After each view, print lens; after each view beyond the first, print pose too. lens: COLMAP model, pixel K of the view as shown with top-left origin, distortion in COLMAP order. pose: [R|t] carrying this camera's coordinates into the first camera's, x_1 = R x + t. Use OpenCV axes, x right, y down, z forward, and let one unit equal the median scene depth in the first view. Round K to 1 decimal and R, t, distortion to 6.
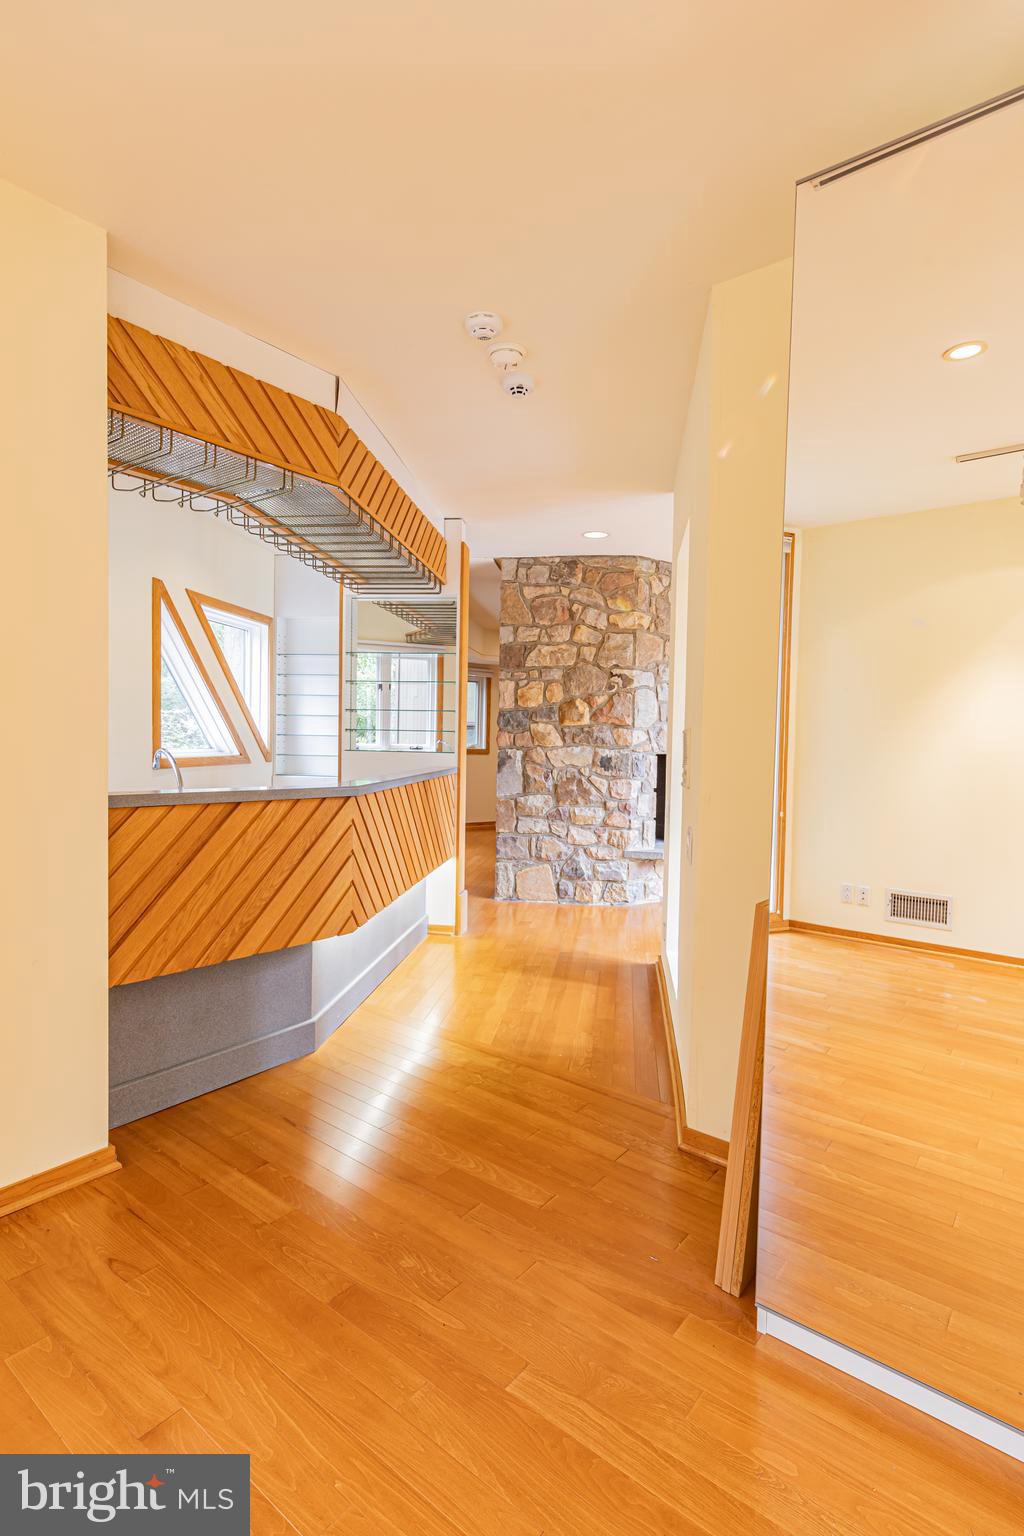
lens RADIAL K [[767.3, 0, 512.0], [0, 767.3, 768.0], [0, 0, 1]] dist [0.008152, 0.000206]
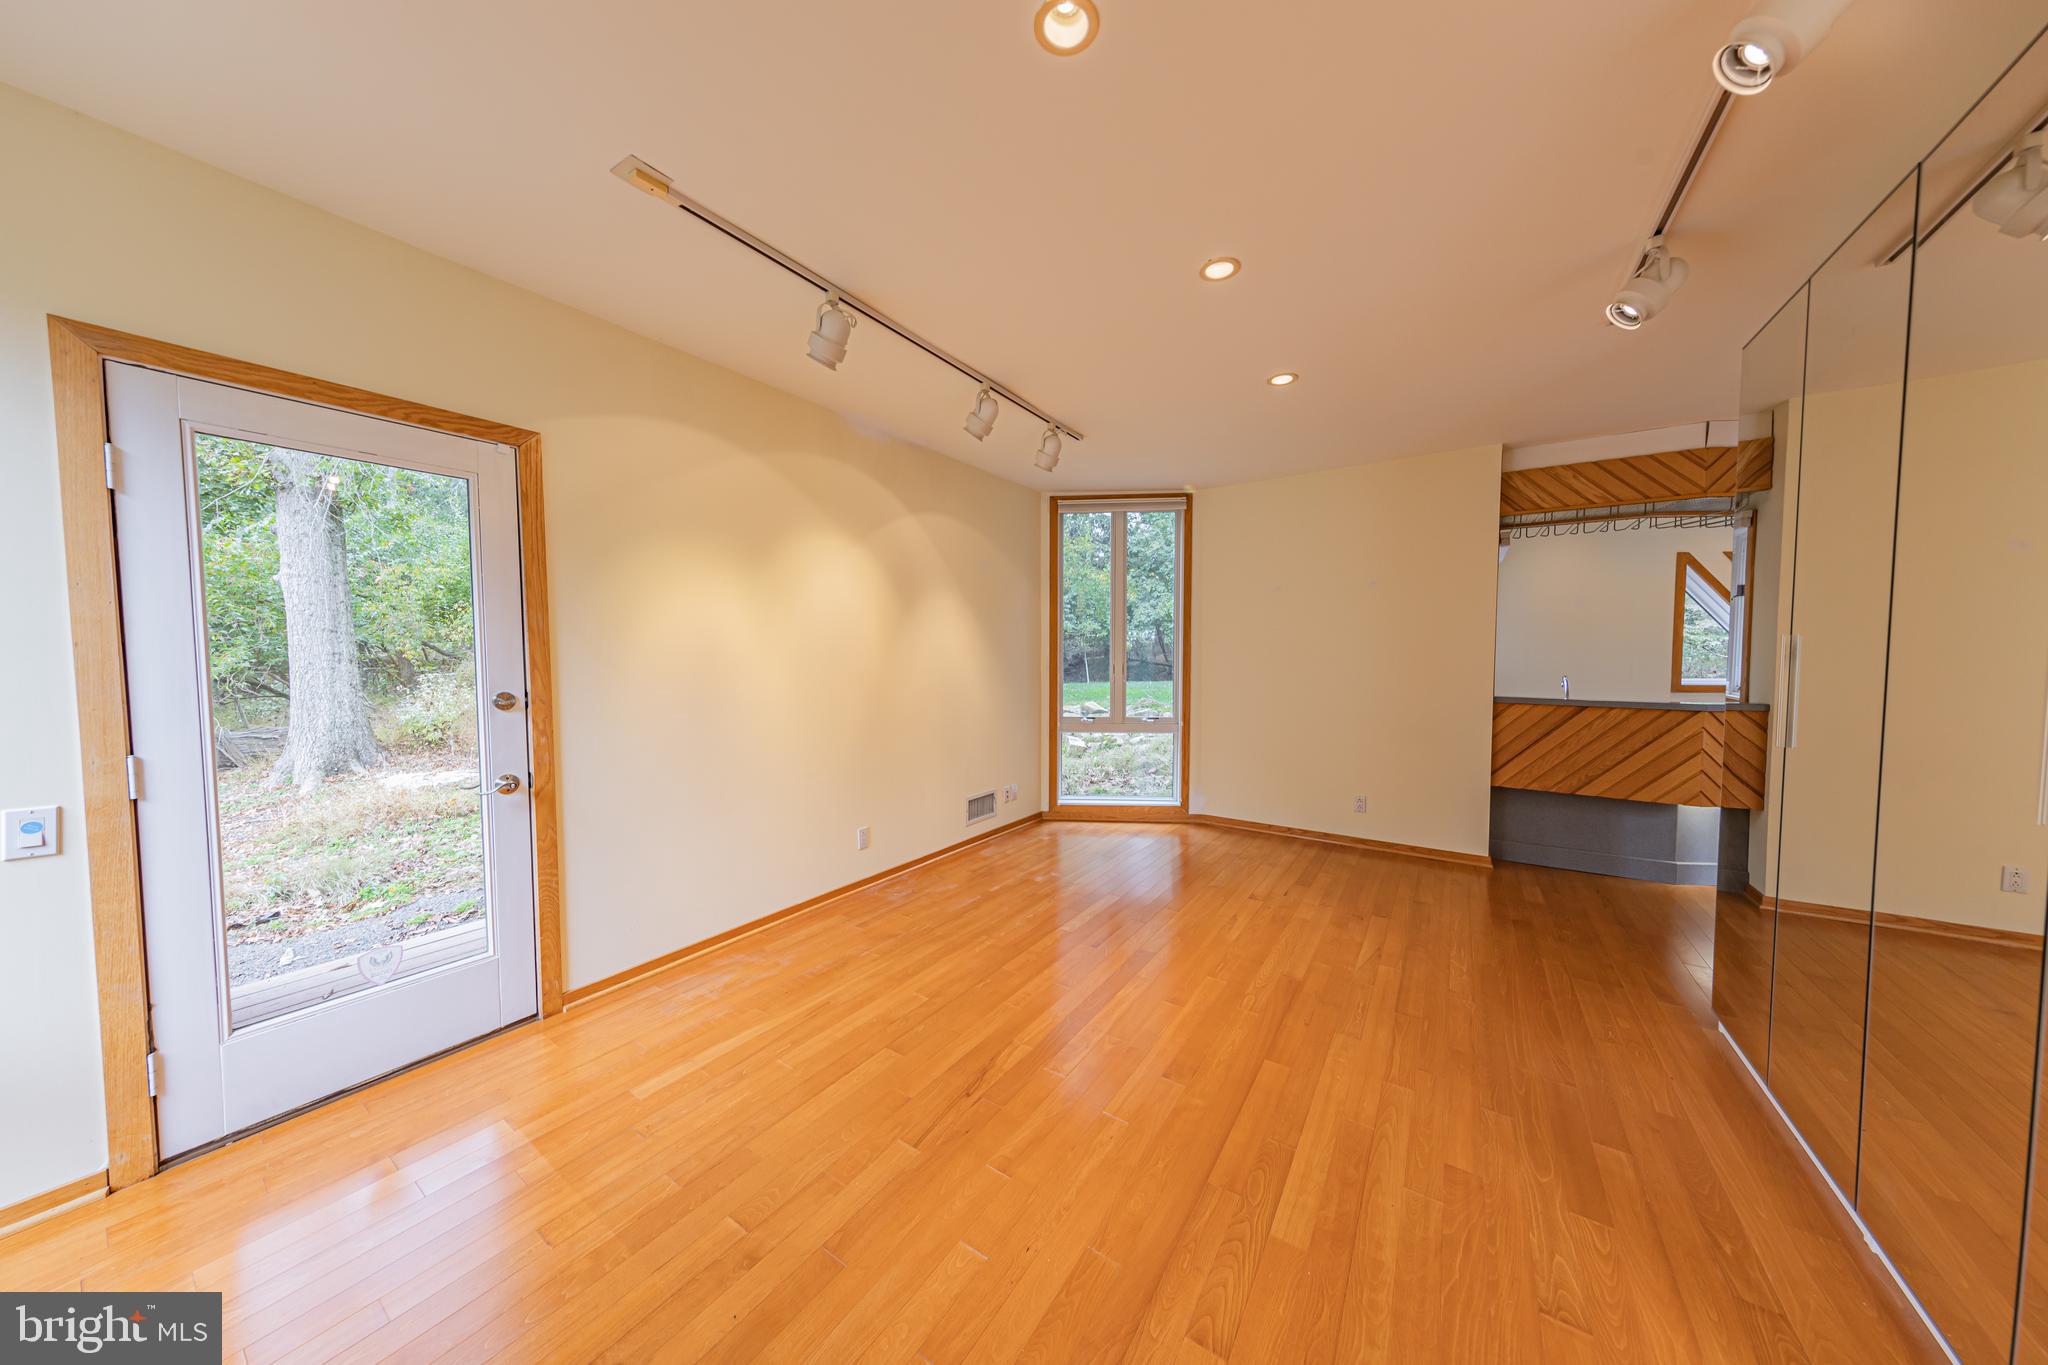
lens RADIAL K [[645.5, 0, 1024.0], [0, 645.5, 682.5], [0, 0, 1]] dist [0.000279, 0.000006]
pose [[0.072921, 0.025613, -0.997009, 0.441114], [-0.040380, 0.998926, 0.022709, 0.003582], [0.996520, 0.038604, 0.073877, -0.172817]]
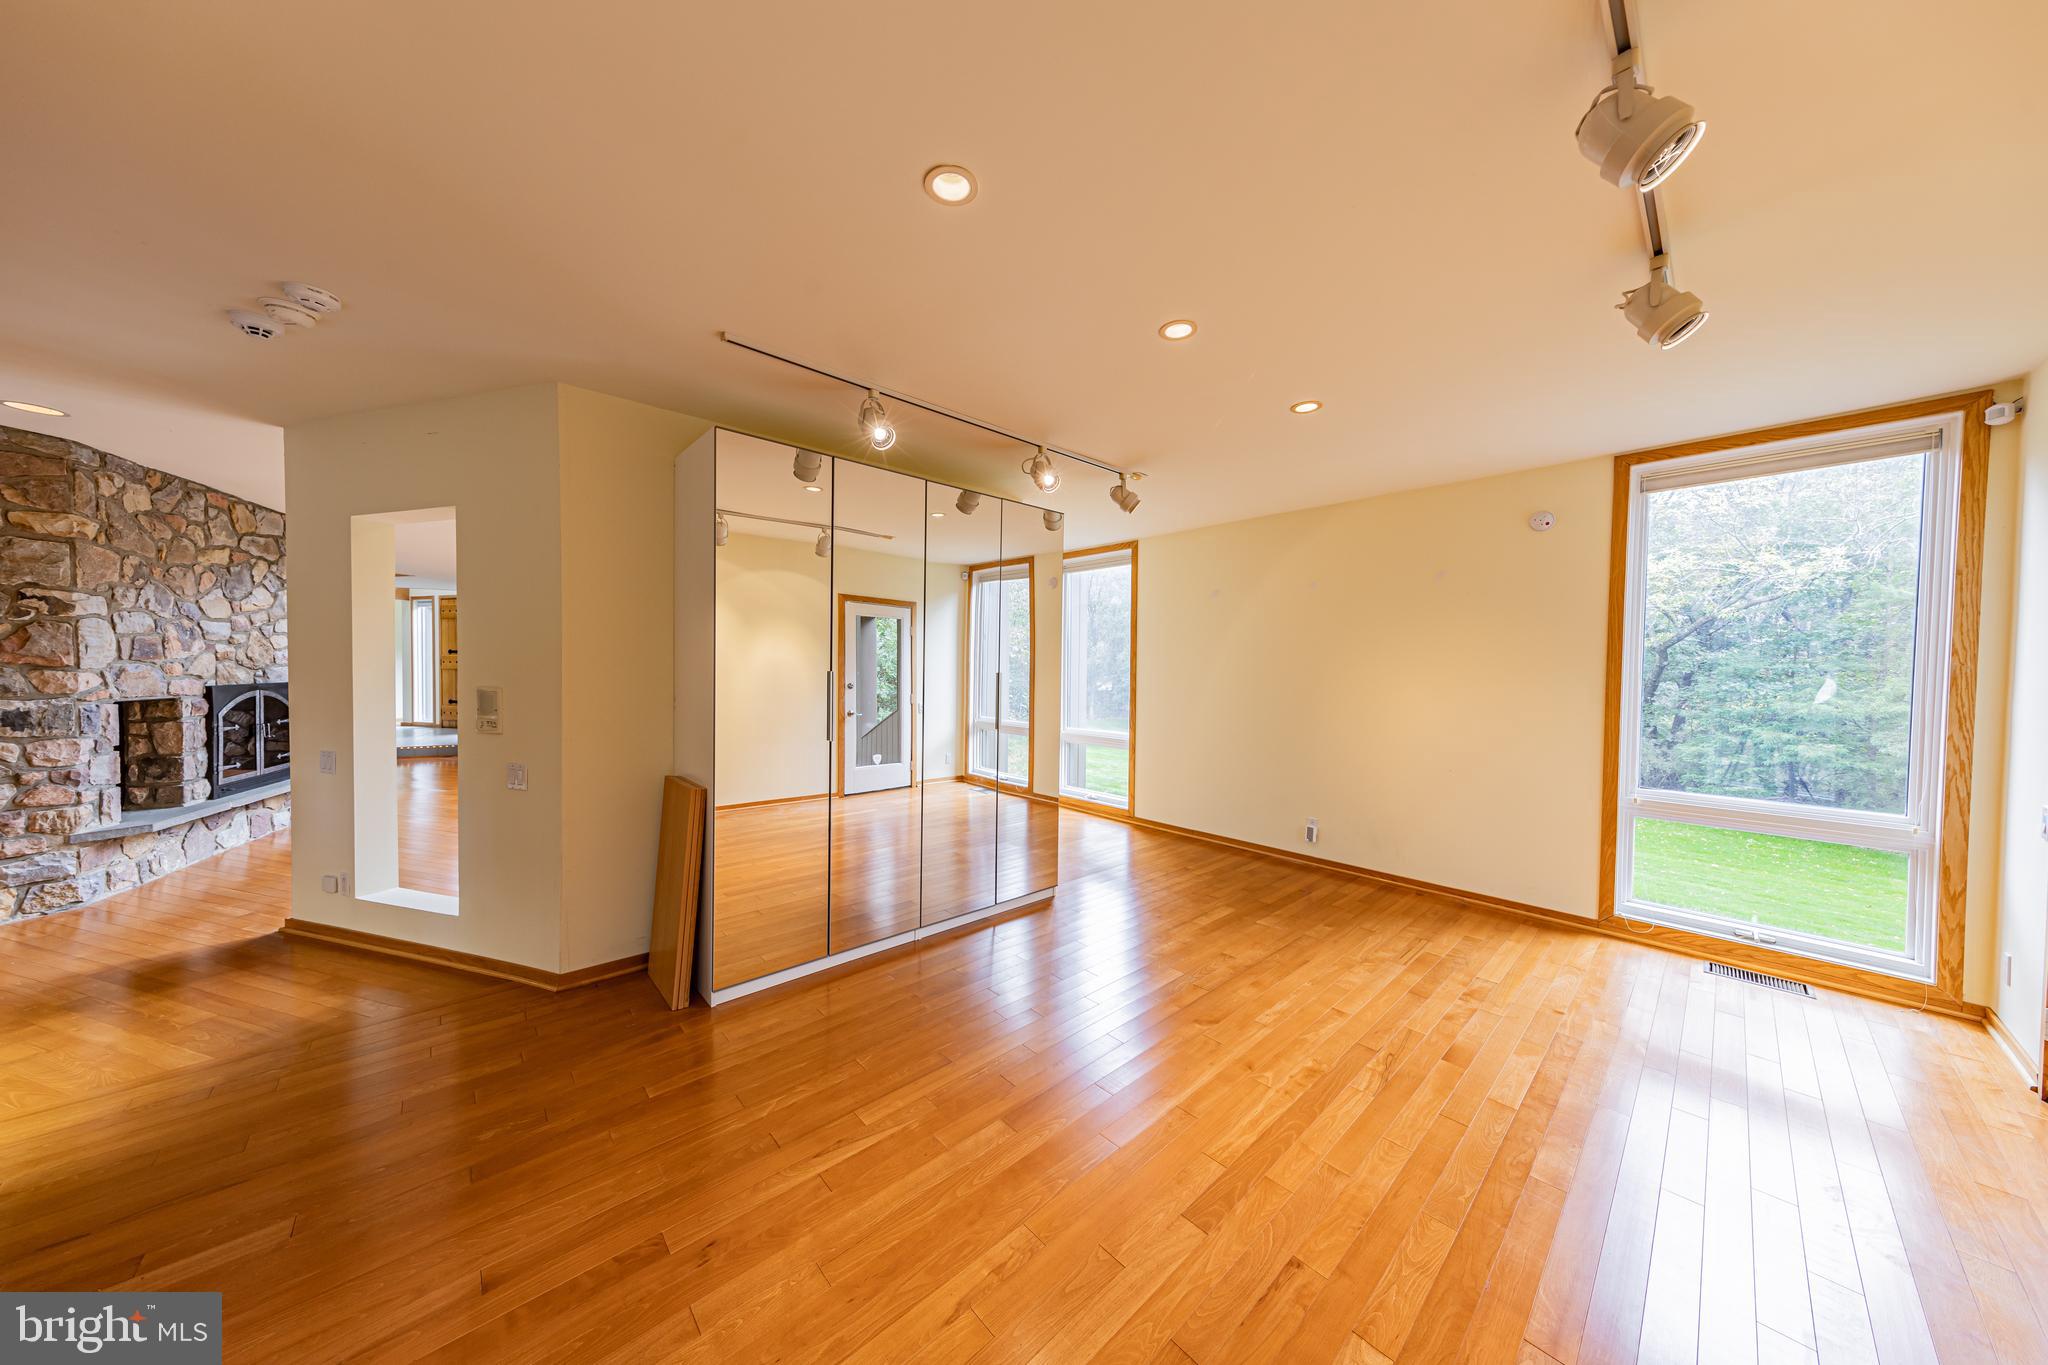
lens RADIAL K [[645.5, 0, 1024.0], [0, 645.5, 682.5], [0, 0, 1]] dist [0.000279, 0.000006]
pose [[0.165862, -0.042696, 0.985224, -0.309649], [0.033519, 0.998729, 0.037639, -0.032173], [-0.985579, 0.026781, 0.167082, -0.016963]]
